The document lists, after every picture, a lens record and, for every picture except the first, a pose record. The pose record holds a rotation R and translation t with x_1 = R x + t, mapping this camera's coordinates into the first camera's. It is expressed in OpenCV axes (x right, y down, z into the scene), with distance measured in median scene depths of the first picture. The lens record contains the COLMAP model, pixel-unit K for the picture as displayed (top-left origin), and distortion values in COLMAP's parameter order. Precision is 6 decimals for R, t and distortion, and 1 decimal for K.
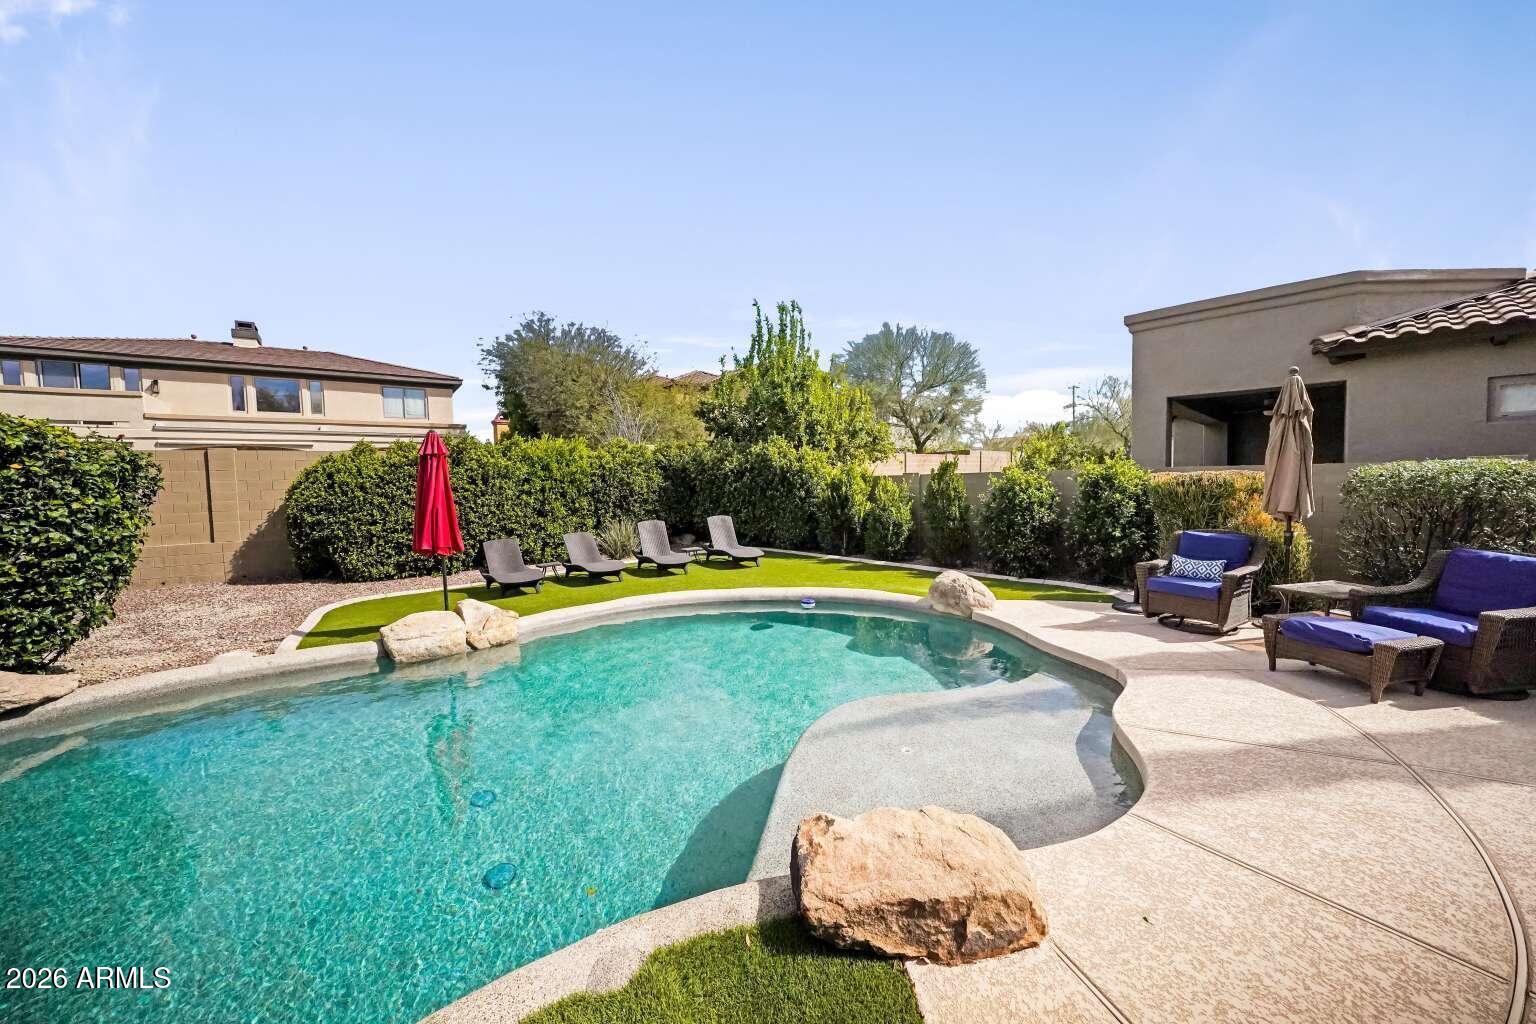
lens RADIAL K [[532.4, 0, 747.4], [0, 532.4, 532.8], [0, 0, 1]] dist [-0.014273, 0.000005]
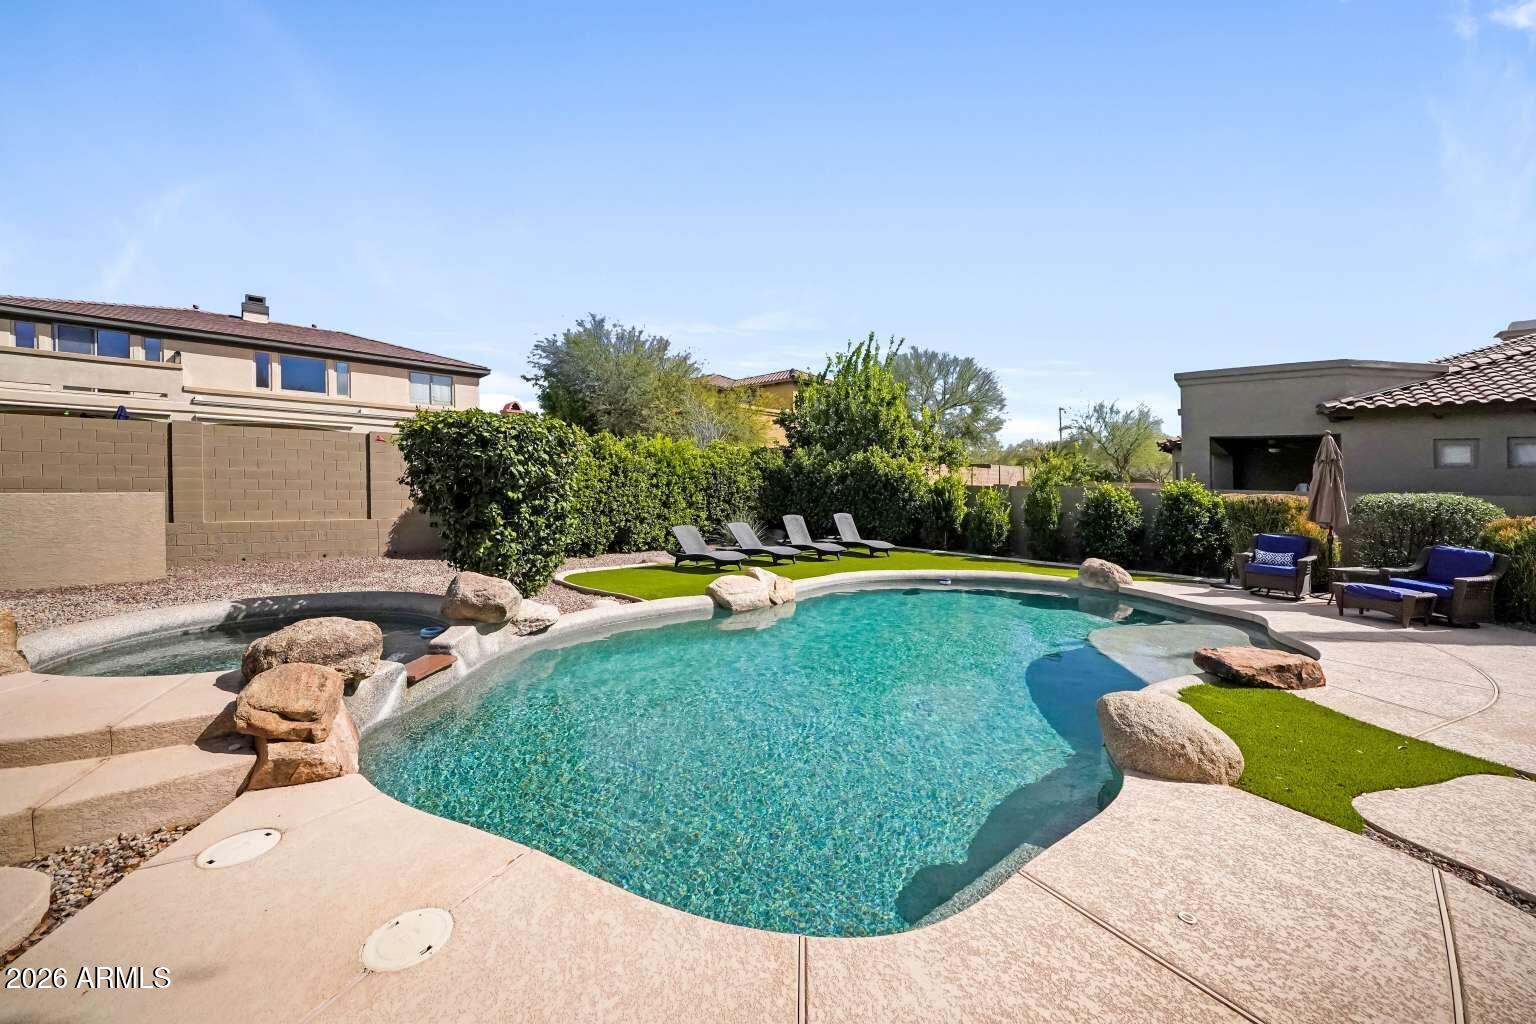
lens RADIAL K [[541.9, 0, 771.7], [0, 541.9, 494.5], [0, 0, 1]] dist [-0.015599, 0.000147]
pose [[0.995388, 0.043048, 0.085733, -0.271738], [-0.036495, 0.996394, -0.076593, 0.020921], [-0.088721, 0.073111, 0.993370, -0.154205]]
